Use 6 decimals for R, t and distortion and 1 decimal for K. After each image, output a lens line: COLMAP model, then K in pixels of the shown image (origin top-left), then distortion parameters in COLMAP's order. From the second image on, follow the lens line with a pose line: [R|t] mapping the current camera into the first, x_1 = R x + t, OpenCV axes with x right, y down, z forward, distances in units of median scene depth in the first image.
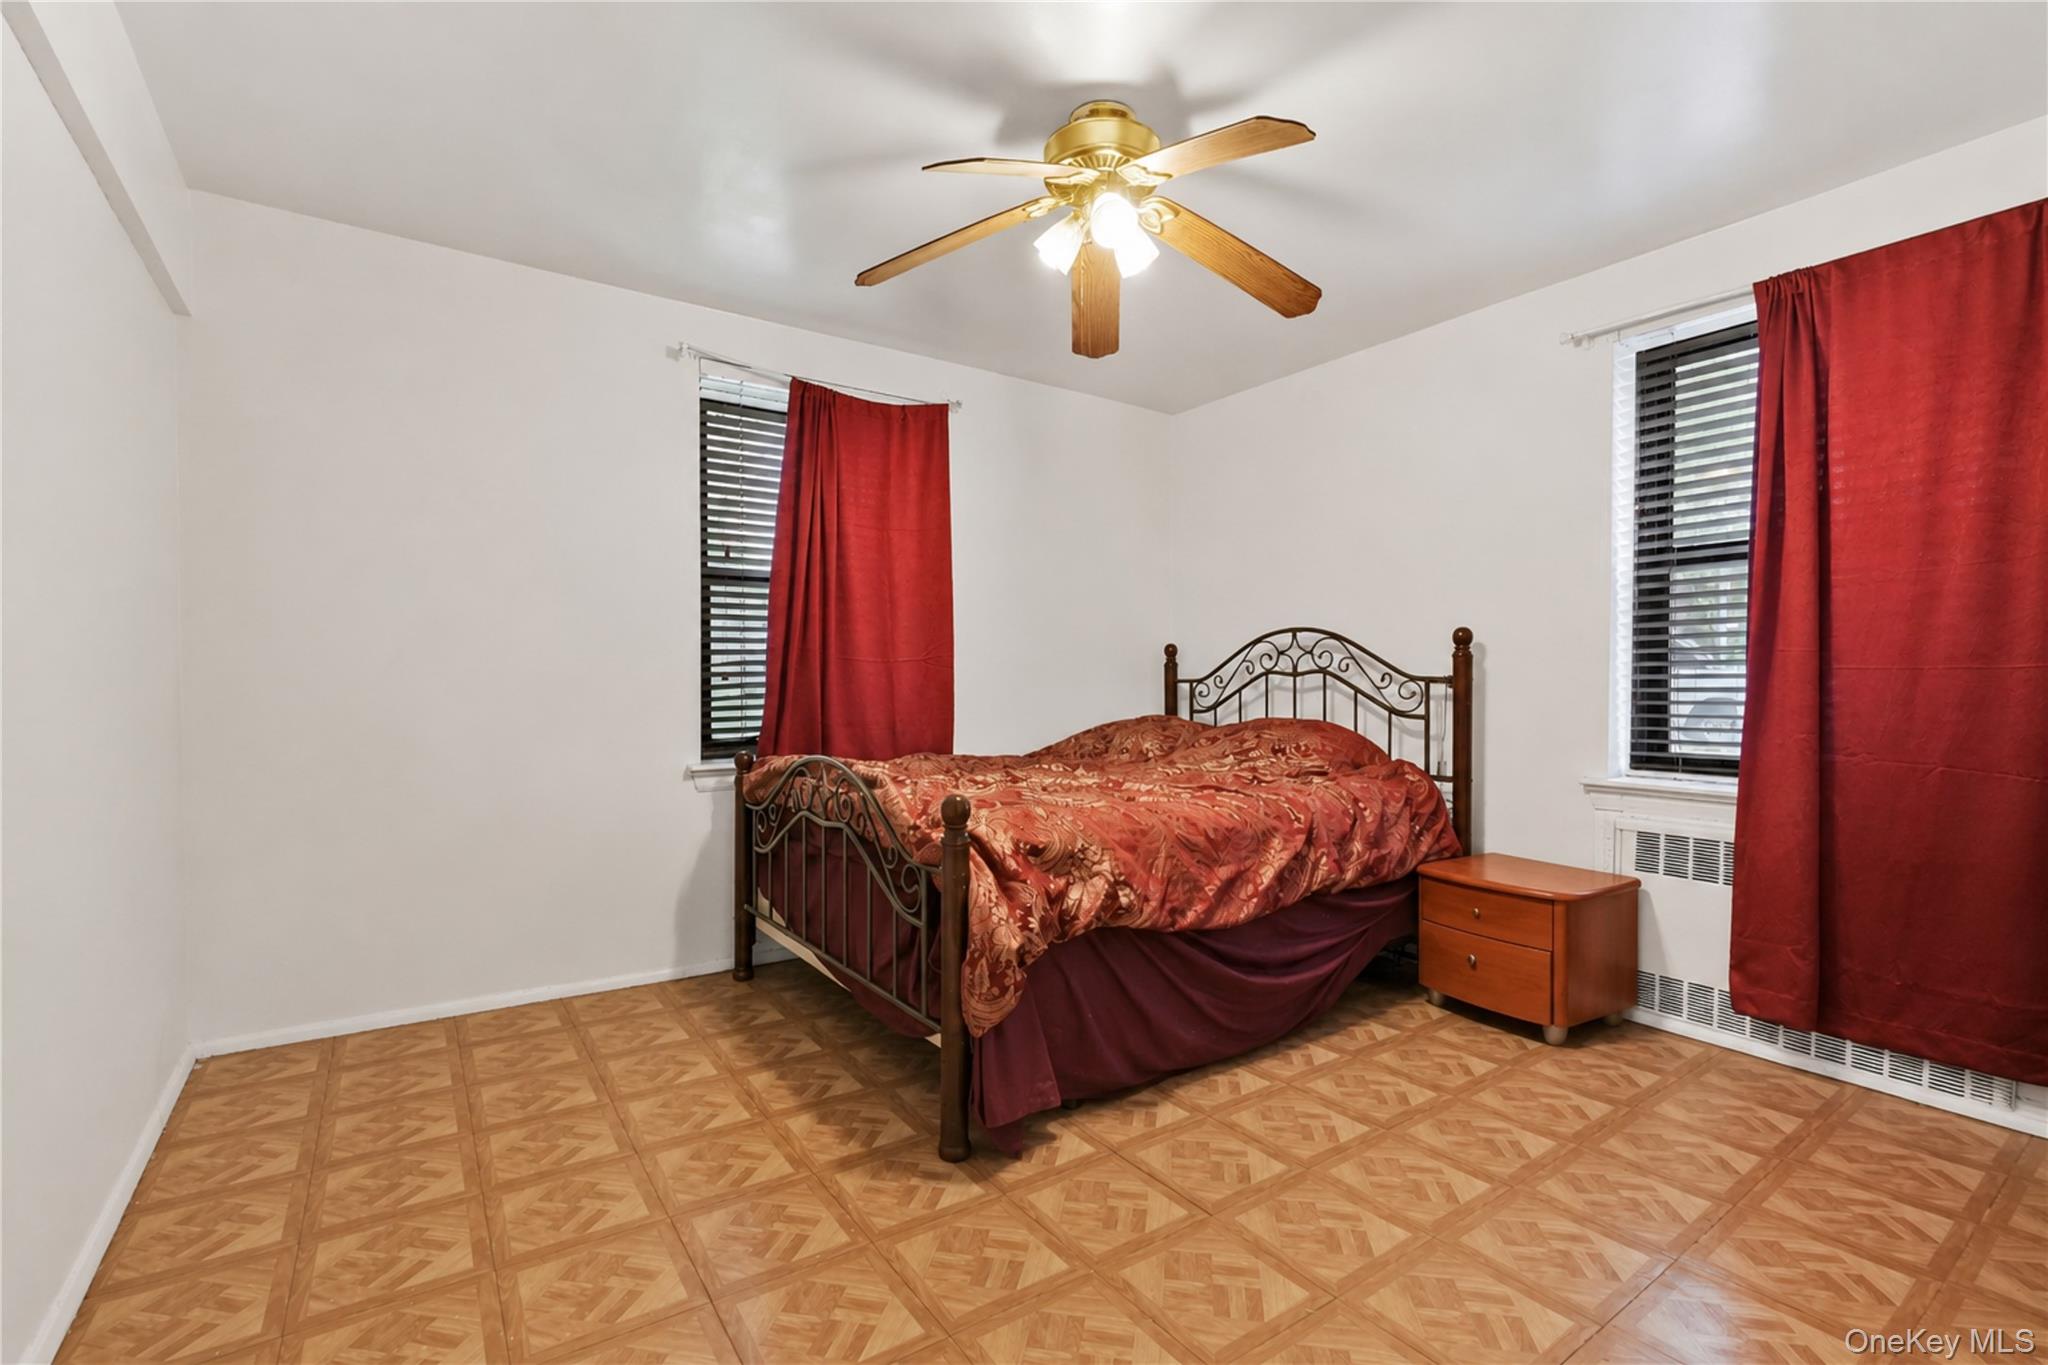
lens RADIAL K [[917.1, 0, 1026.7], [0, 917.1, 685.1], [0, 0, 1]] dist [0.001464, 0.005741]
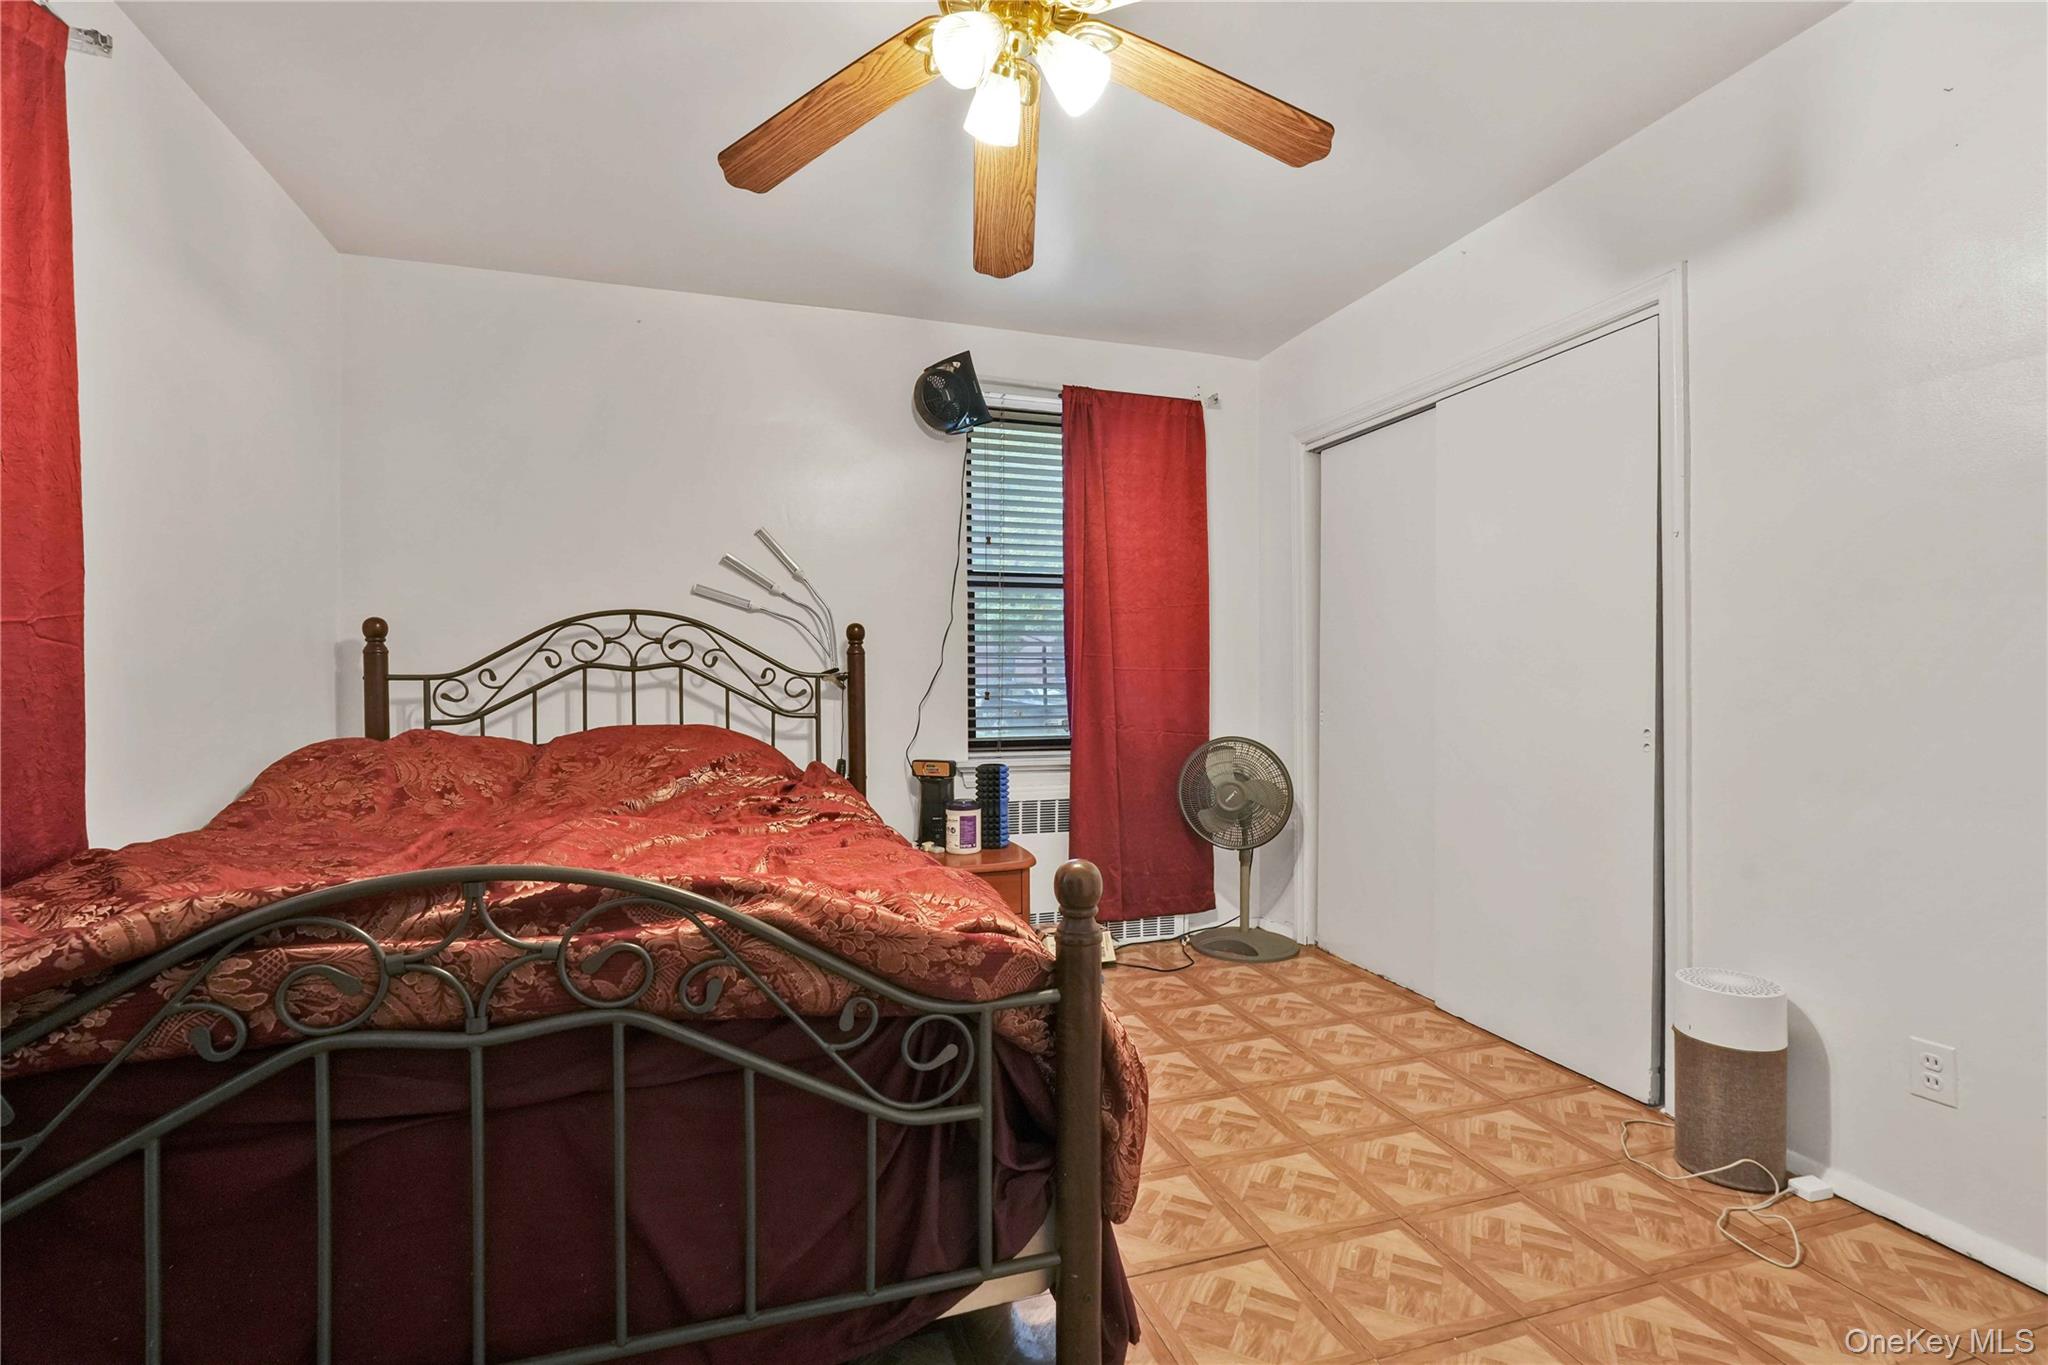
lens RADIAL K [[917.1, 0, 1028.5], [0, 917.1, 685.5], [0, 0, 1]] dist [0.001464, 0.005741]
pose [[0.278662, -0.002284, 0.960386, -0.382646], [0.004039, 0.999991, 0.001206, 0.002933], [-0.960381, 0.003543, 0.278669, 0.489273]]
